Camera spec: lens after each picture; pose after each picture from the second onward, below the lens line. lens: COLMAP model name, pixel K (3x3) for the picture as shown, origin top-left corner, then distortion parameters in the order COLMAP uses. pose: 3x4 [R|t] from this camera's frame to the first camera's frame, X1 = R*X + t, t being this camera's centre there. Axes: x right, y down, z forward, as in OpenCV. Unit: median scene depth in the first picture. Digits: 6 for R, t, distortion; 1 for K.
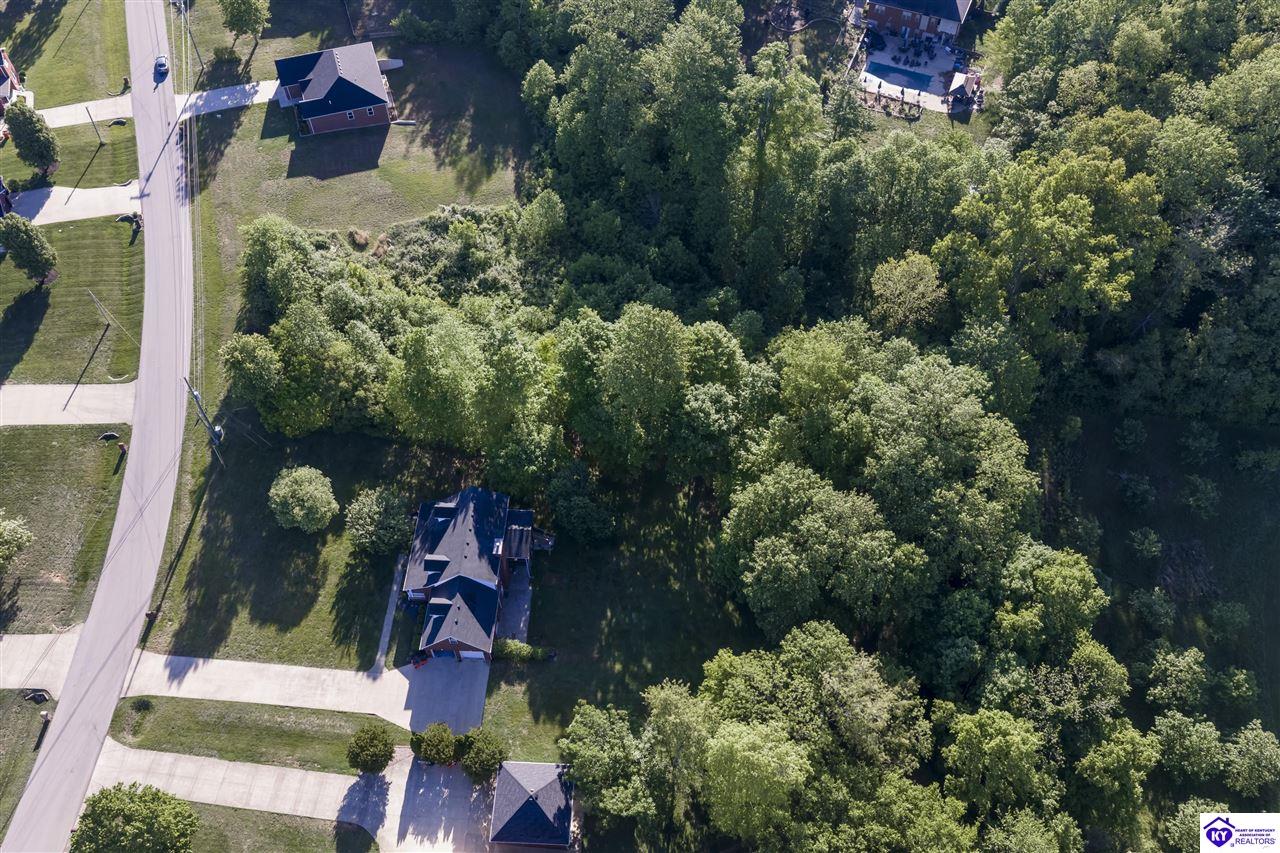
lens RADIAL K [[1052.5, 0, 643.8], [0, 1052.5, 424.7], [0, 0, 1]] dist [0.015583, -0.022630]
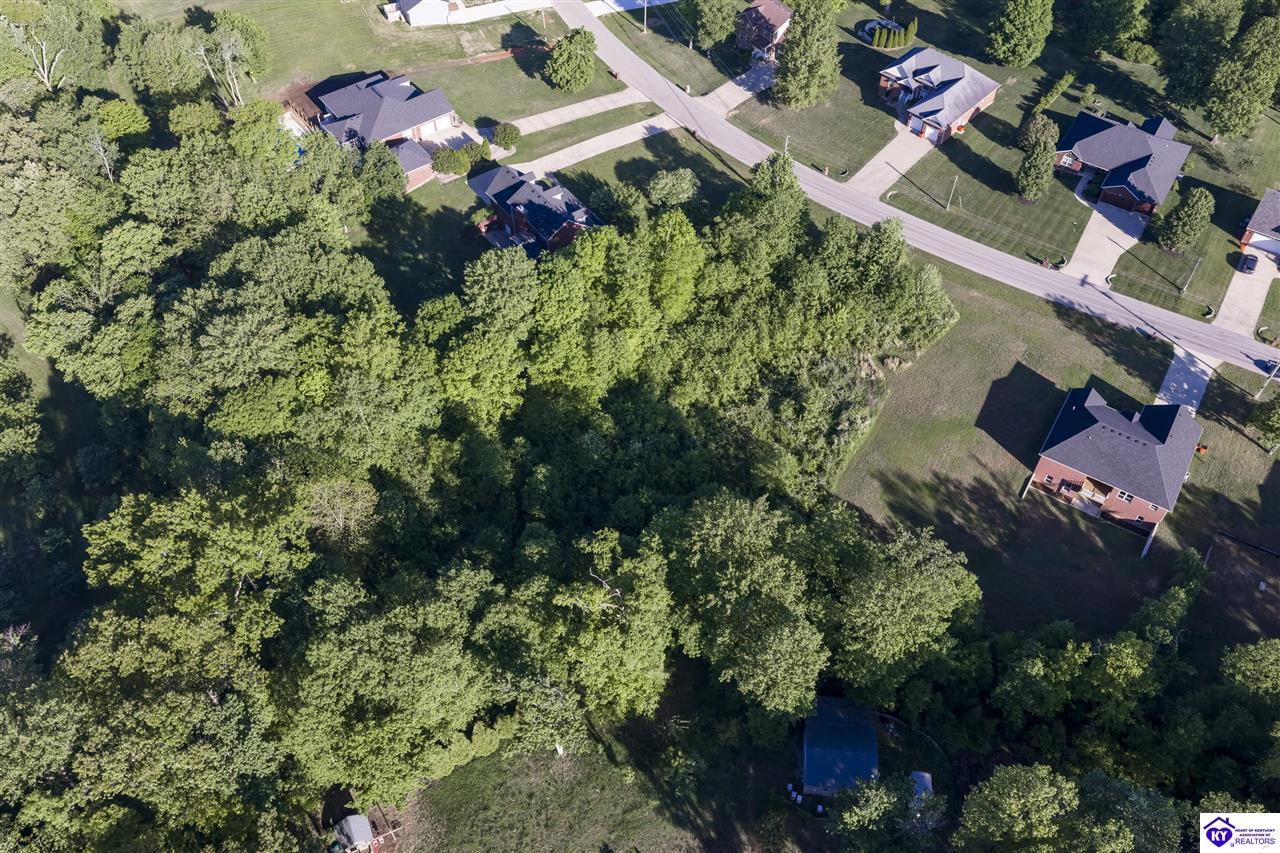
lens RADIAL K [[1052.5, 0, 643.8], [0, 1052.5, 424.7], [0, 0, 1]] dist [0.015583, -0.022630]
pose [[-0.770216, 0.491792, -0.406090, 0.367718], [-0.523267, -0.123242, 0.843210, -0.981314], [0.364636, 0.861947, 0.352261, 0.693575]]
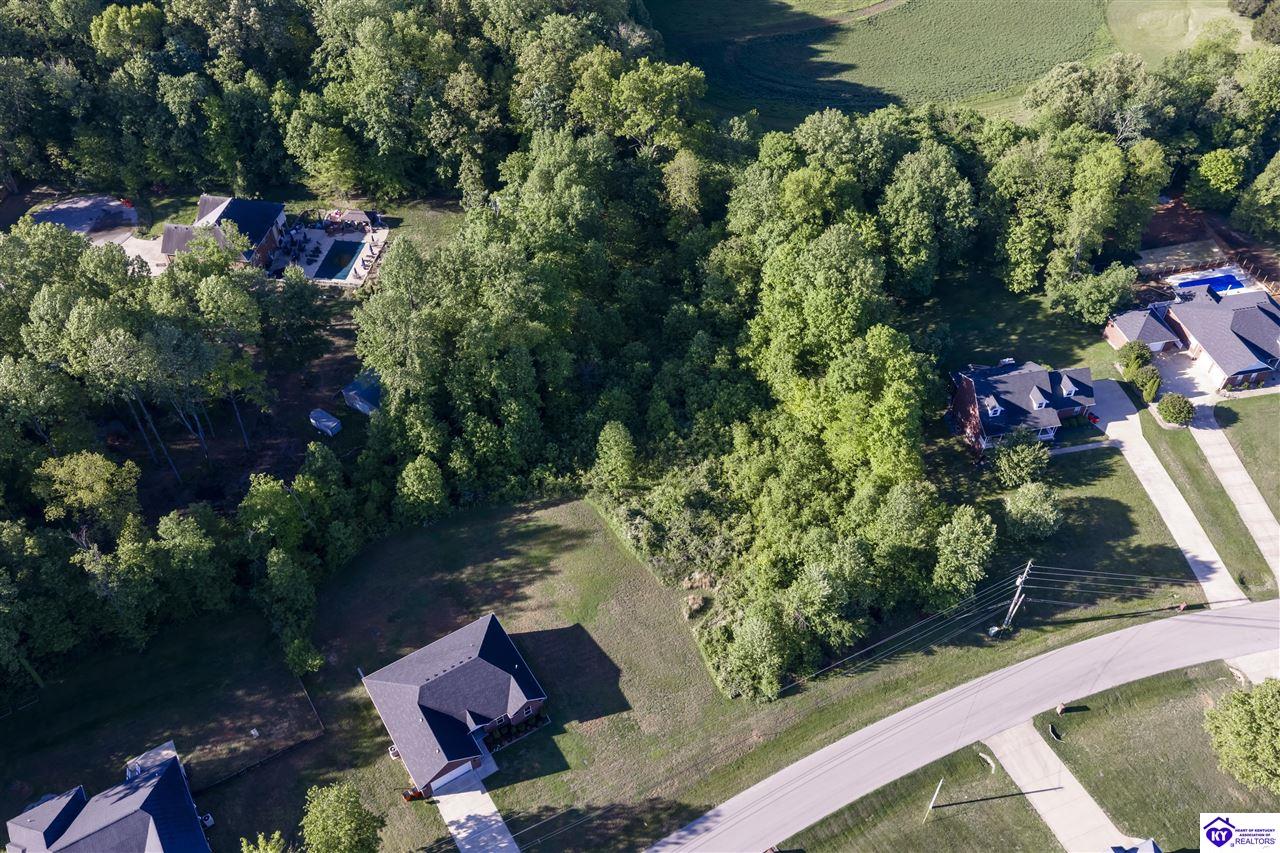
lens RADIAL K [[1052.5, 0, 643.8], [0, 1052.5, 424.7], [0, 0, 1]] dist [0.015583, -0.022630]
pose [[-0.249327, -0.698623, 0.670643, -0.810705], [0.789991, 0.253824, 0.558111, -0.803996], [-0.560134, 0.668954, 0.488620, 0.566722]]
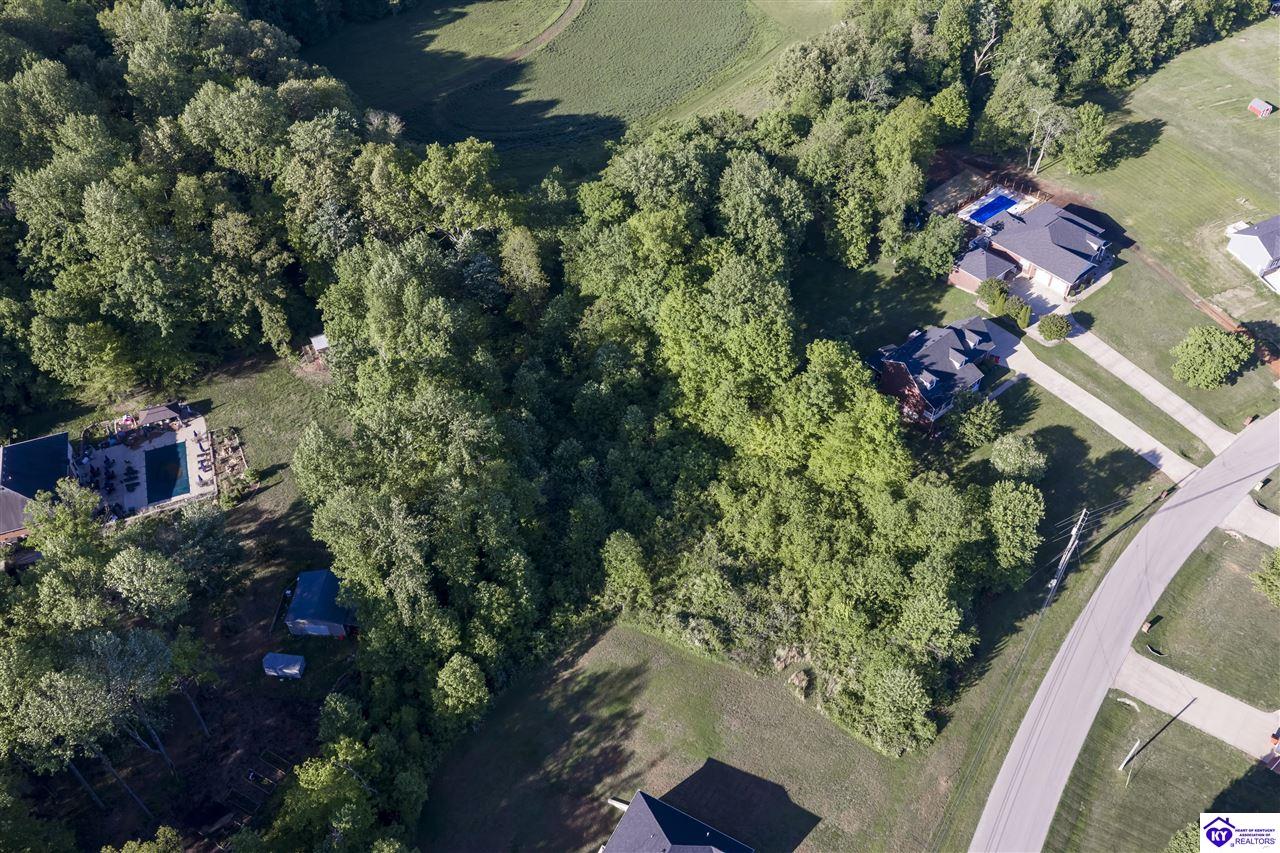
lens RADIAL K [[1050.8, 0, 642.6], [0, 1050.8, 428.4], [0, 0, 1]] dist [0.005095, -0.007103]
pose [[-0.685281, -0.520342, 0.509543, -0.551139], [0.594775, 0.003891, 0.803883, -0.998543], [-0.420276, 0.853949, 0.306820, 0.709903]]
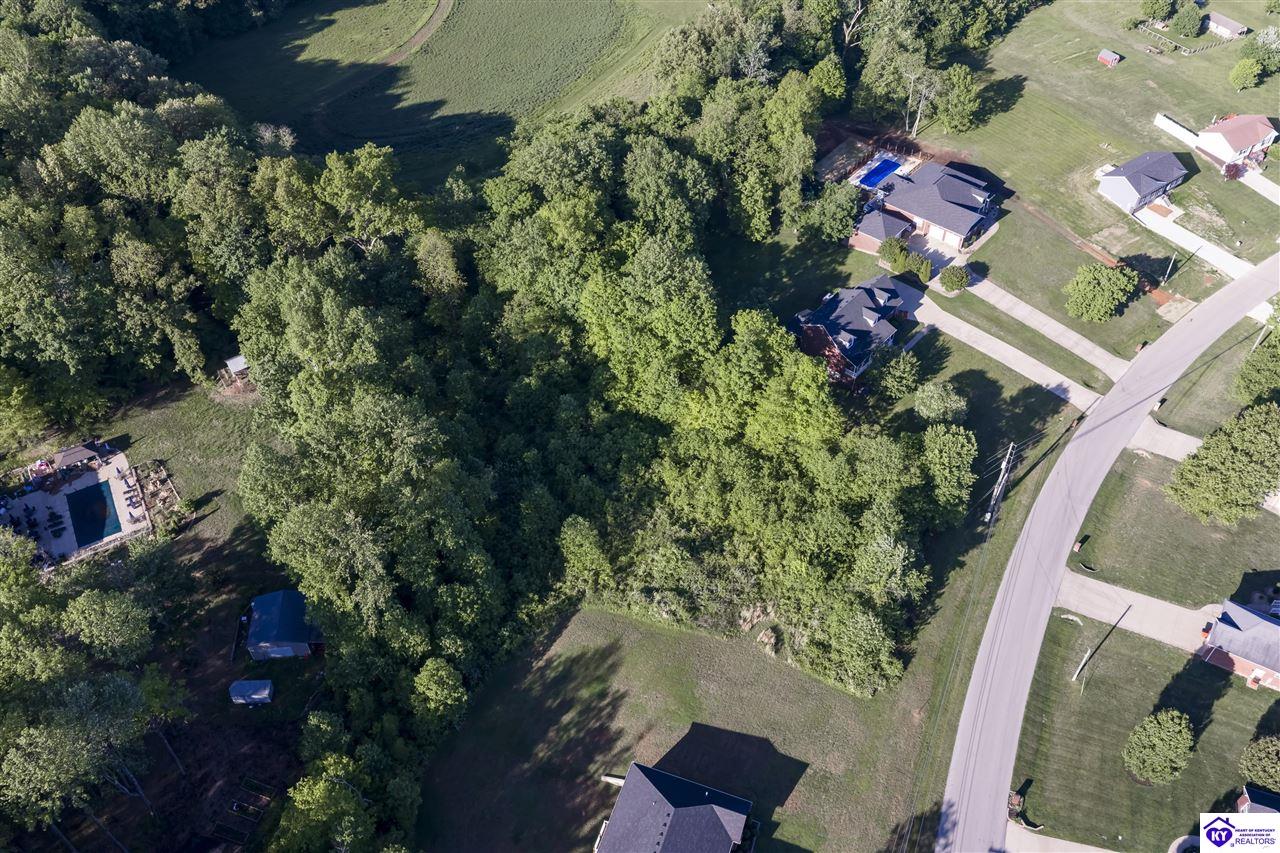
lens RADIAL K [[1050.8, 0, 642.6], [0, 1050.8, 428.4], [0, 0, 1]] dist [0.005095, -0.007103]
pose [[-0.788420, -0.441257, 0.428587, -0.526467], [0.502172, -0.059300, 0.862732, -1.040577], [-0.355272, 0.895419, 0.268340, 0.737641]]
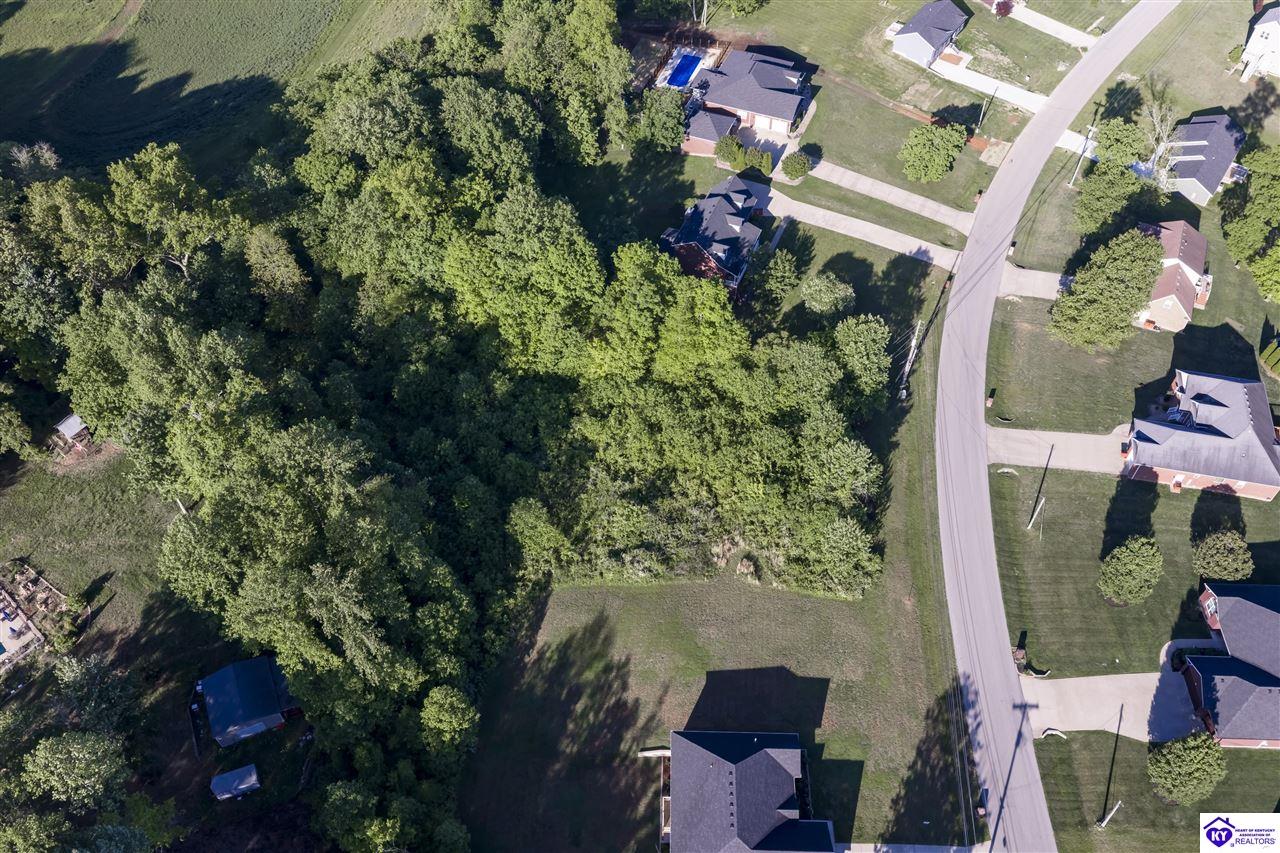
lens RADIAL K [[1052.5, 0, 643.8], [0, 1052.5, 424.7], [0, 0, 1]] dist [0.015583, -0.022630]
pose [[-0.943238, -0.258030, 0.209099, -0.374119], [0.270363, -0.230904, 0.934659, -1.058357], [-0.192888, 0.938138, 0.287560, 0.745201]]
